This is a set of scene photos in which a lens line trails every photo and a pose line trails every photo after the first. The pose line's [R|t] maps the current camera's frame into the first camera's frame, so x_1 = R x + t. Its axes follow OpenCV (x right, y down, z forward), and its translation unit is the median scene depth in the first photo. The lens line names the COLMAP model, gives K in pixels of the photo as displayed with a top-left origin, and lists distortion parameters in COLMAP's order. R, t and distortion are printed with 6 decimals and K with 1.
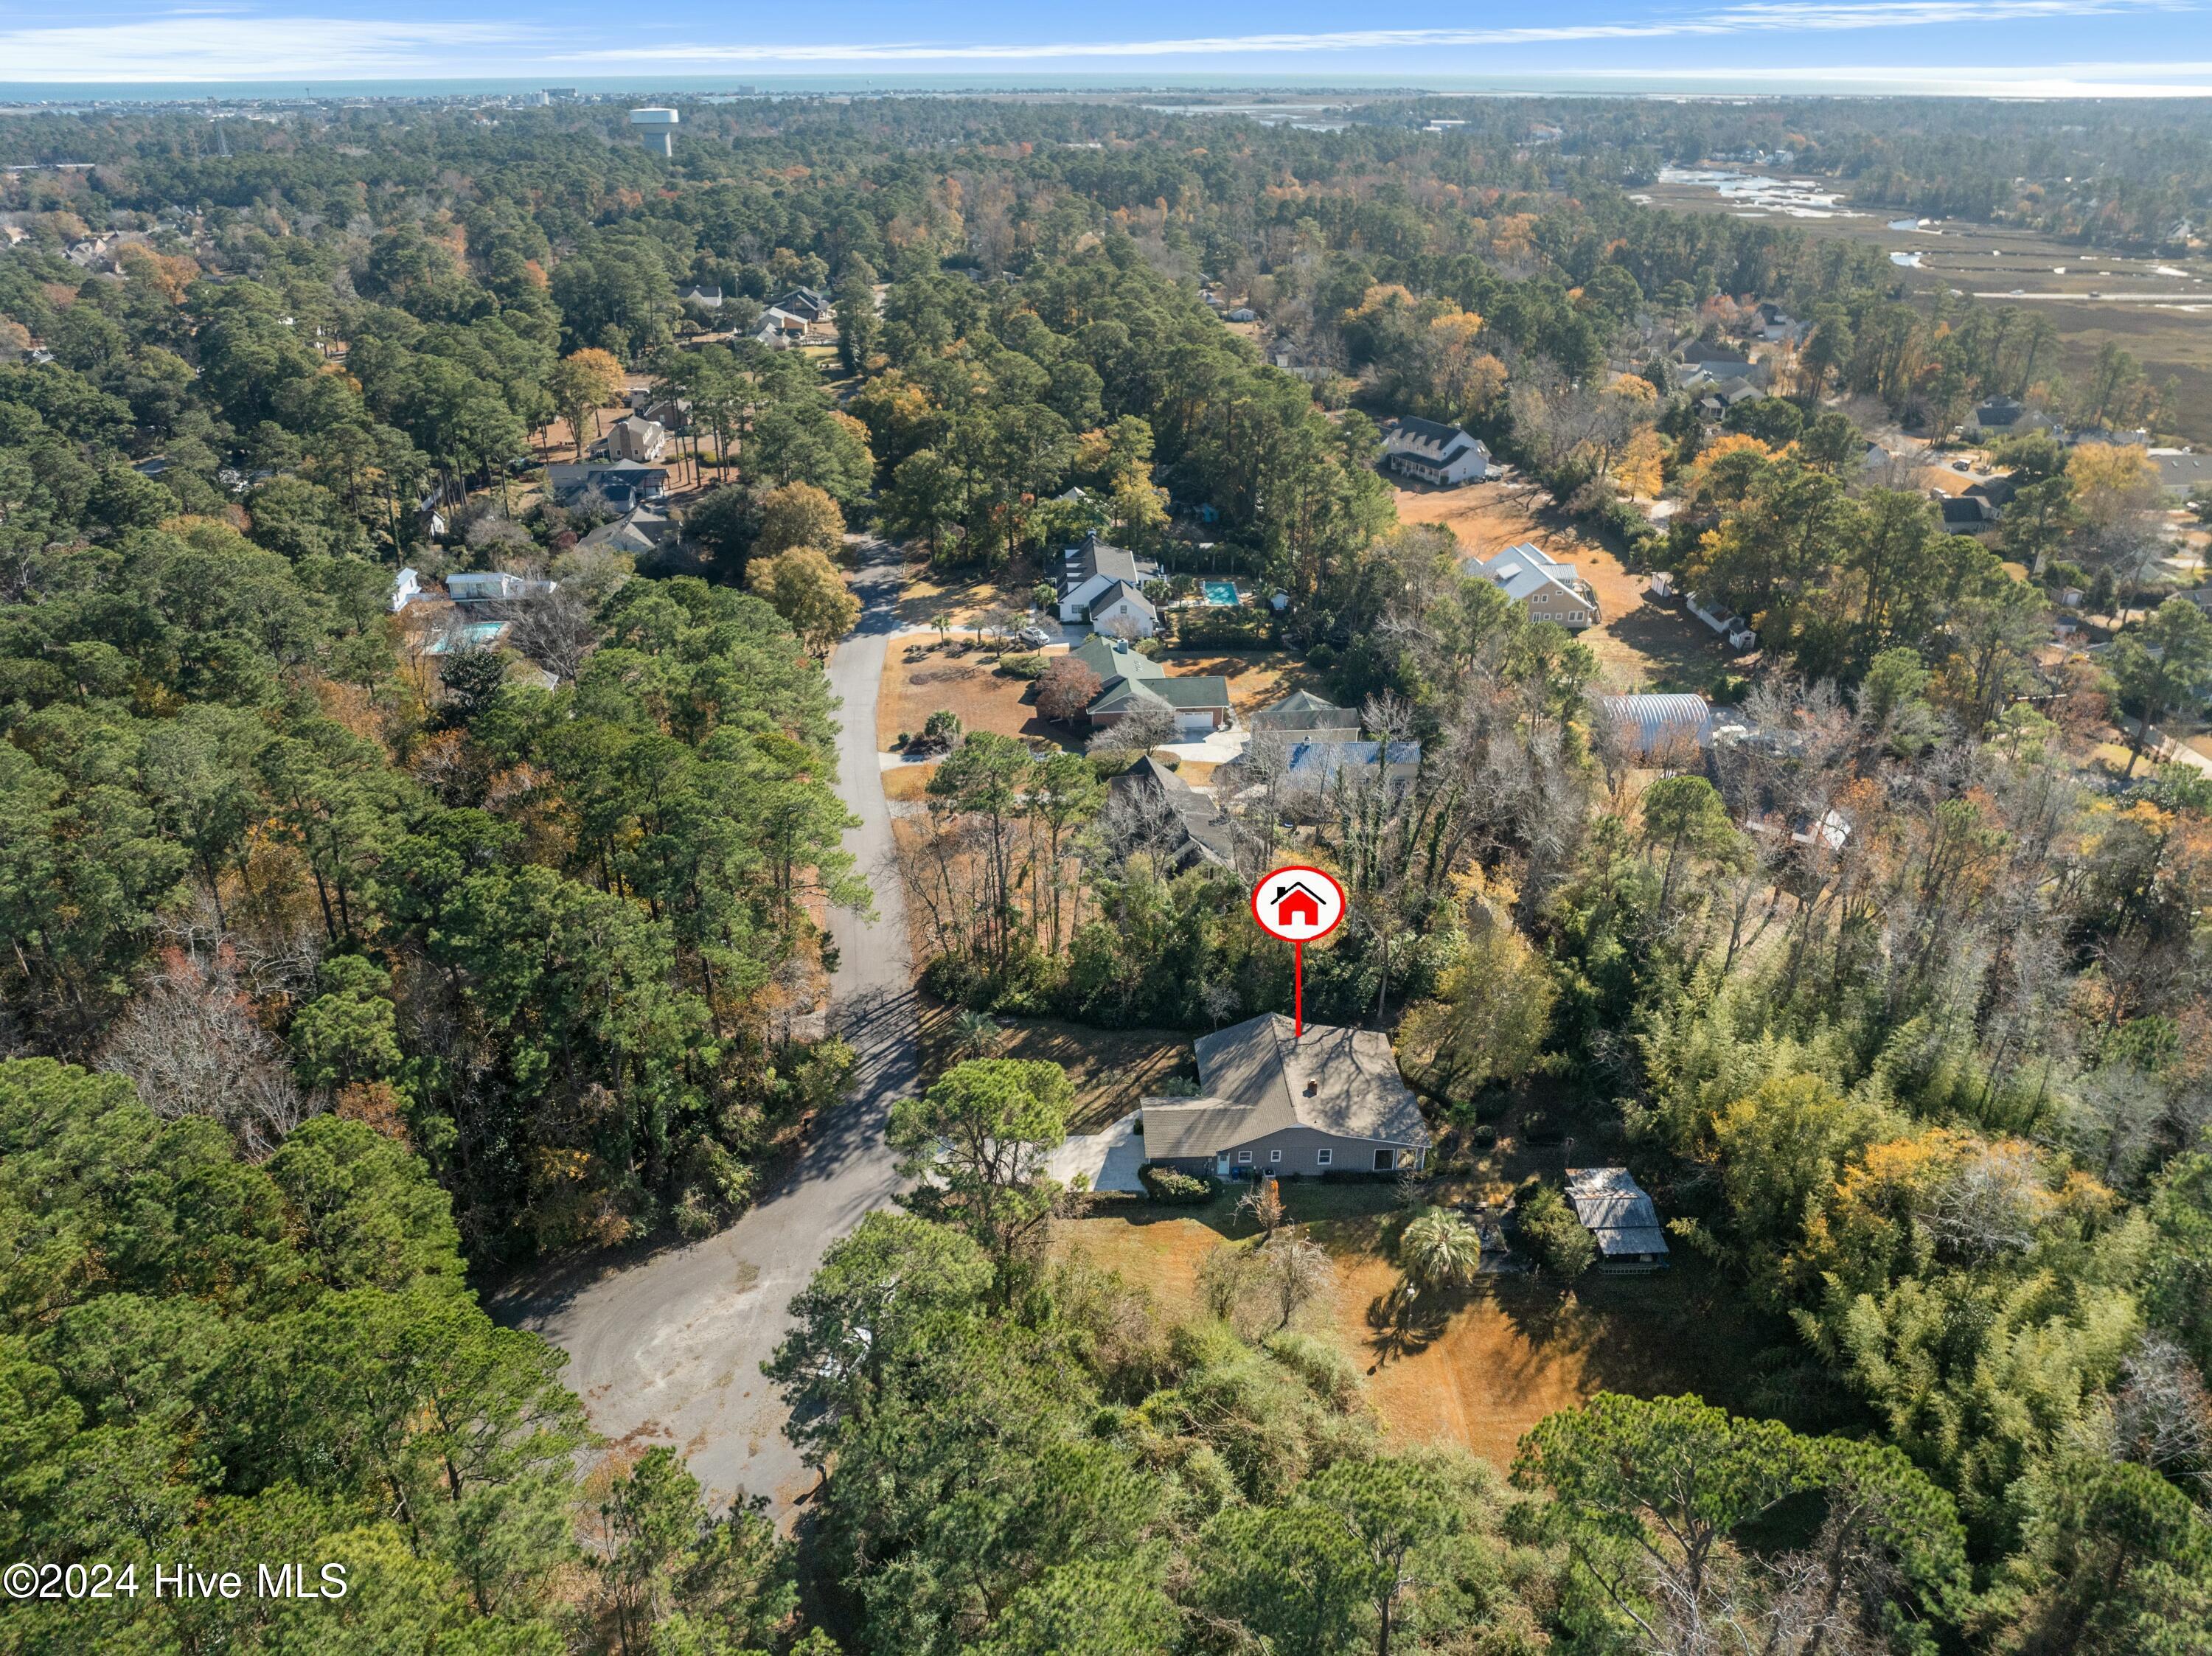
lens RADIAL K [[1554.7, 0, 1106.0], [0, 1554.7, 828.0], [0, 0, 1]] dist [-0.048163, 0.023013]
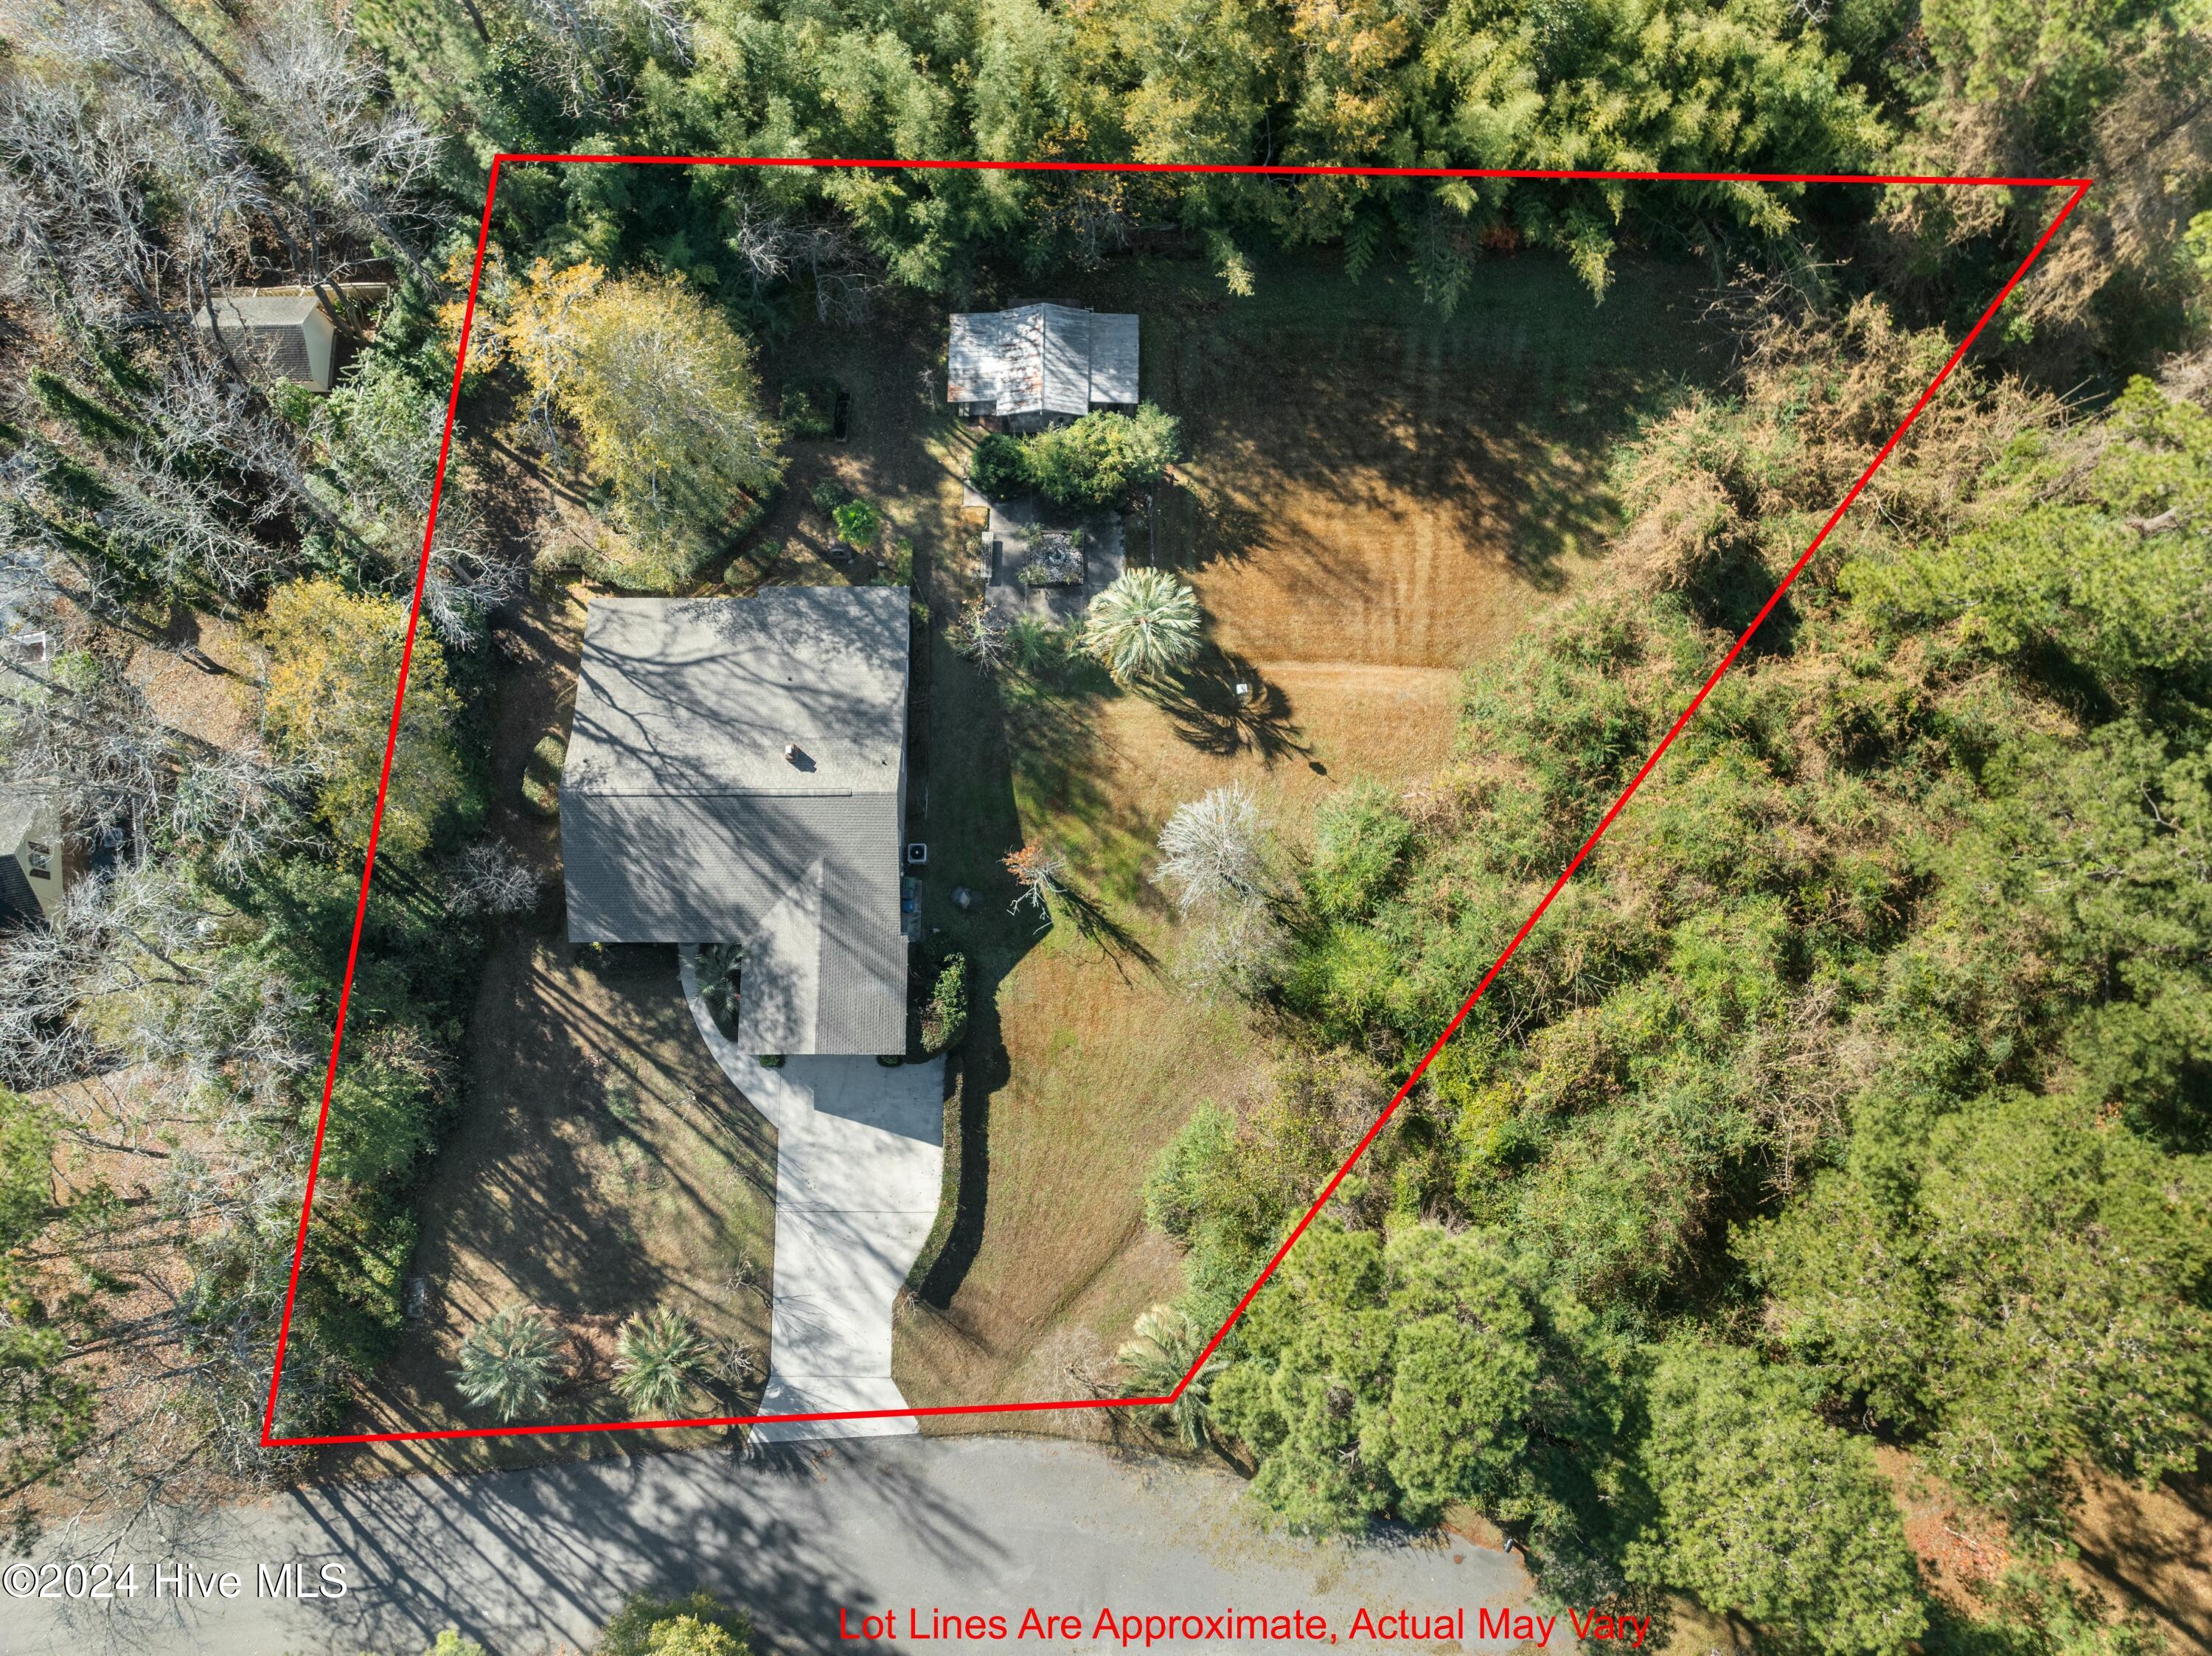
lens RADIAL K [[1599.2, 0, 1148.5], [0, 1599.2, 830.4], [0, 0, 1]] dist [-0.036266, 0.002350]
pose [[0.041846, -0.985321, 0.165505, 0.012795], [0.441844, 0.166822, 0.881444, -0.303360], [-0.896115, 0.036243, 0.442339, 0.647616]]
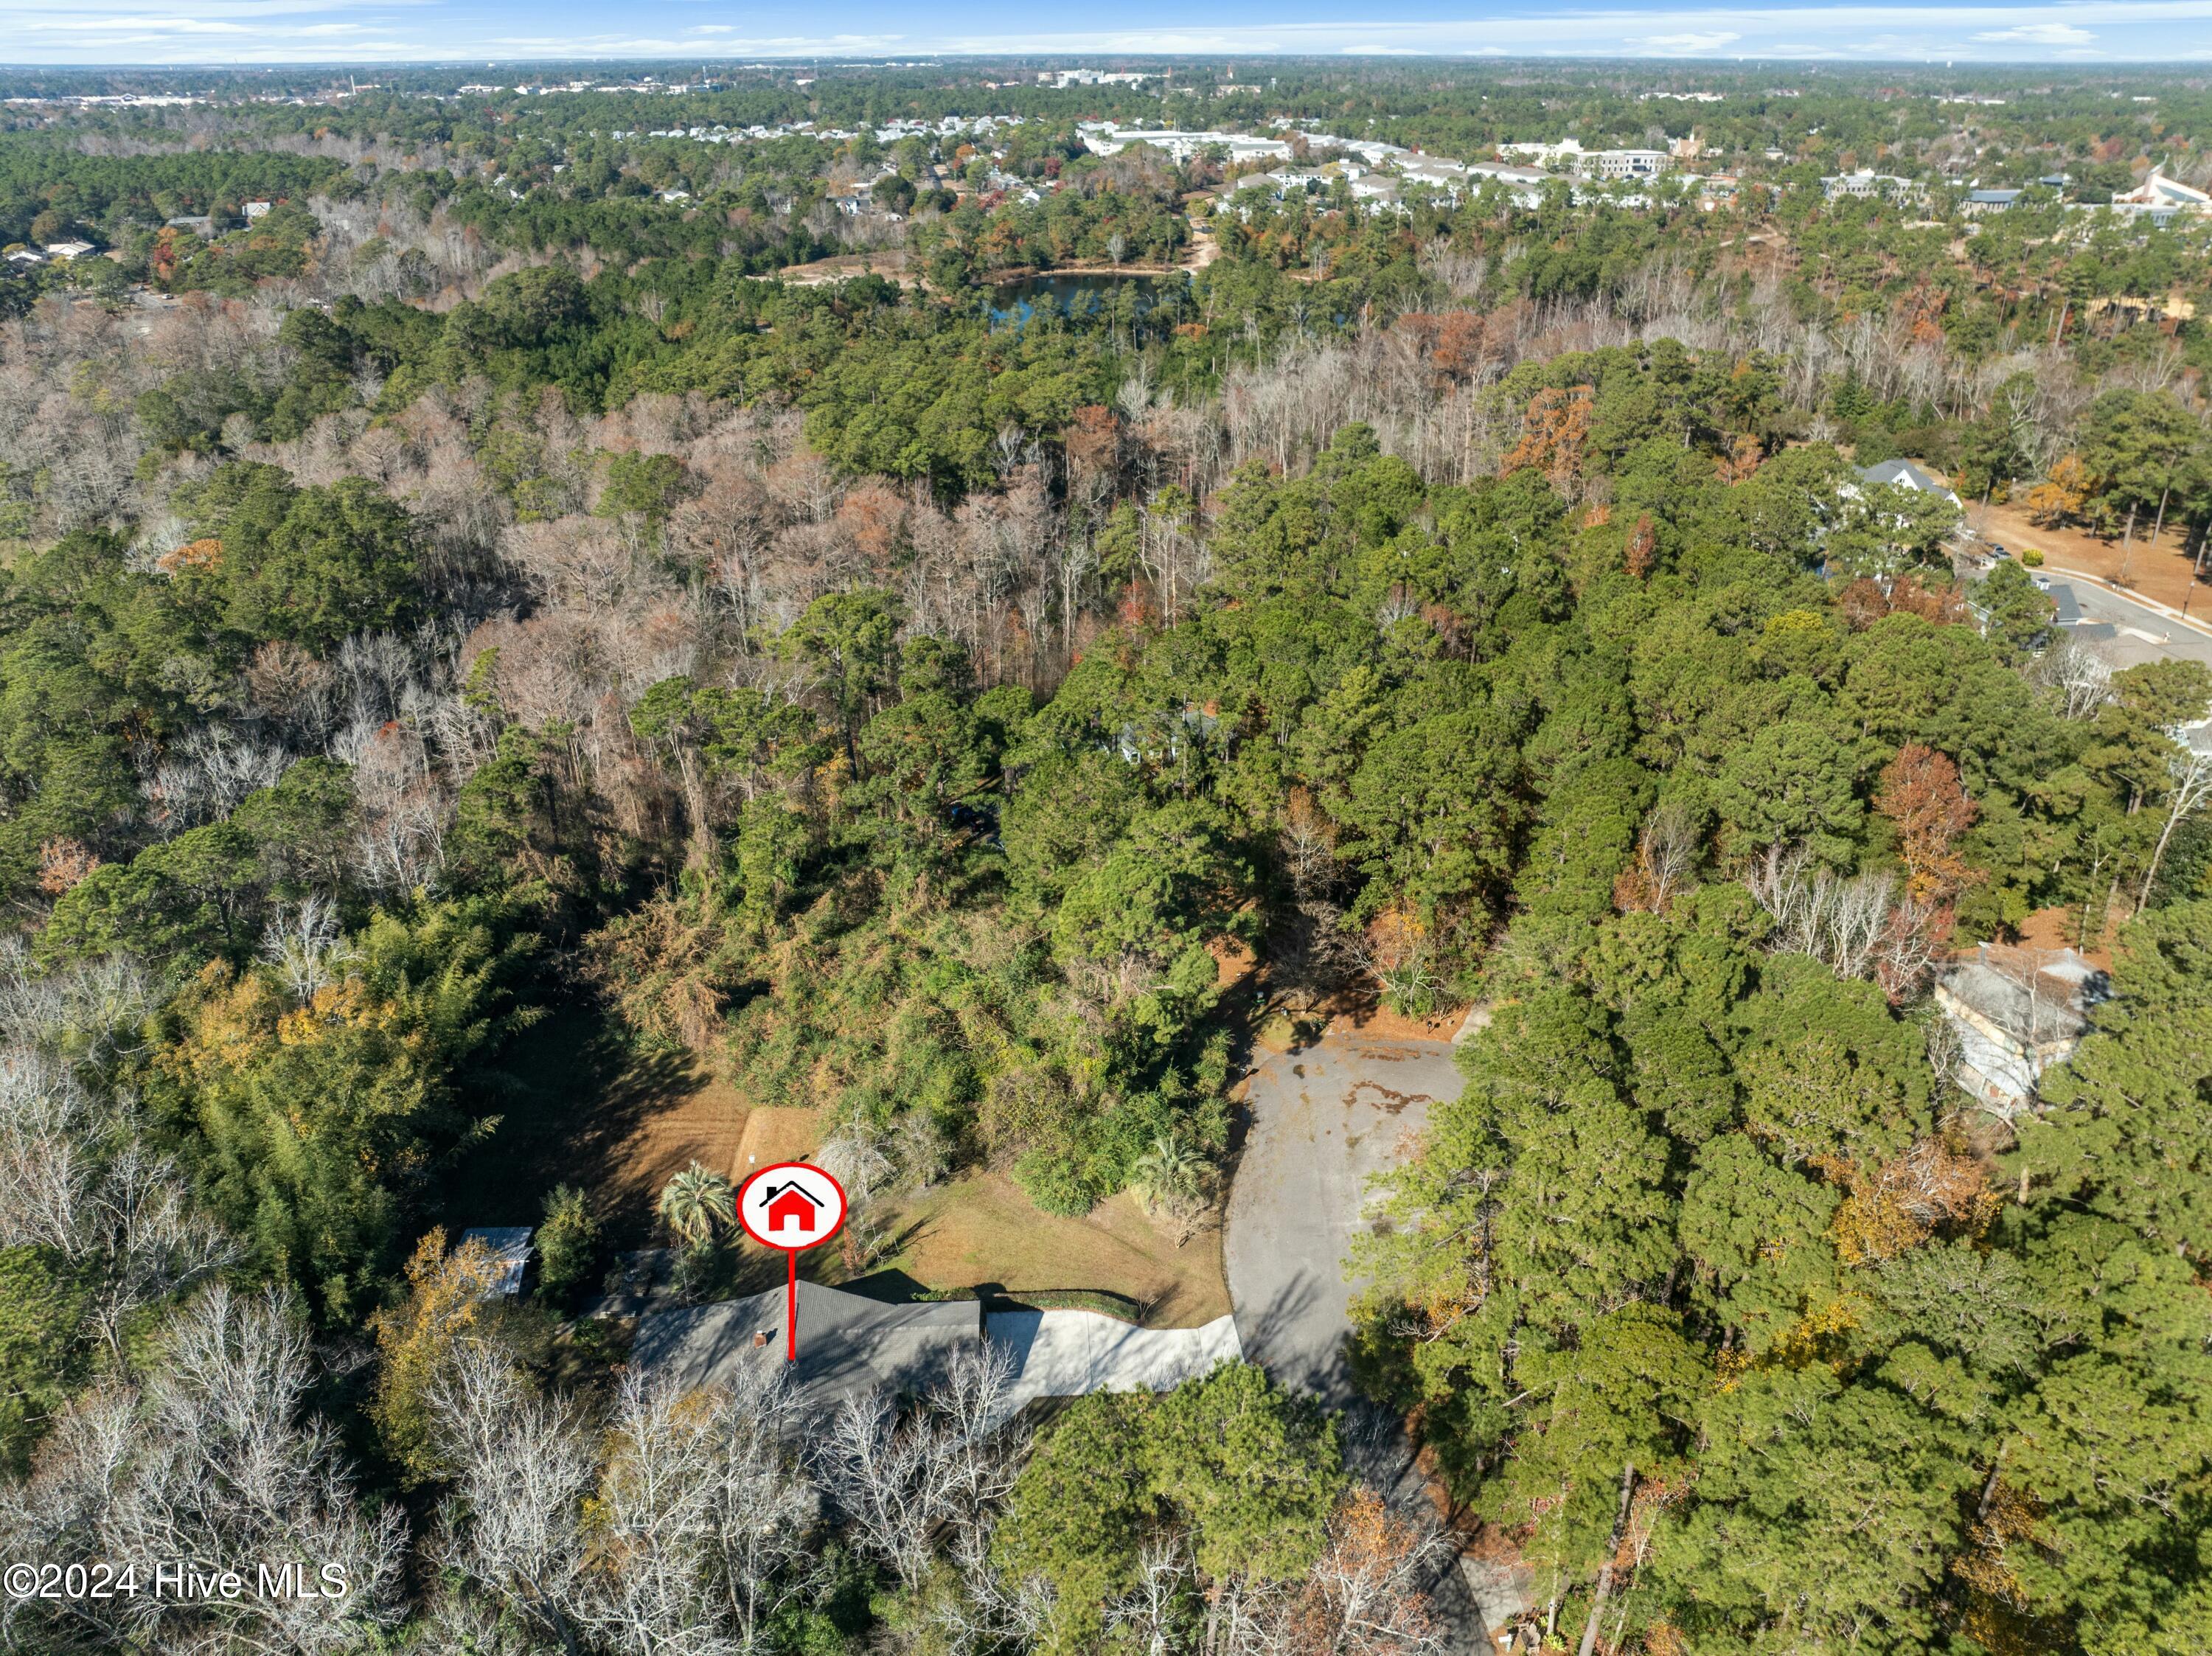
lens RADIAL K [[1554.7, 0, 1106.0], [0, 1554.7, 828.0], [0, 0, 1]] dist [-0.048163, 0.023013]
pose [[-0.999809, 0.008126, -0.017765, -0.031349], [-0.009357, 0.599111, 0.800611, -0.643038], [0.017149, 0.800625, -0.598921, 1.318385]]
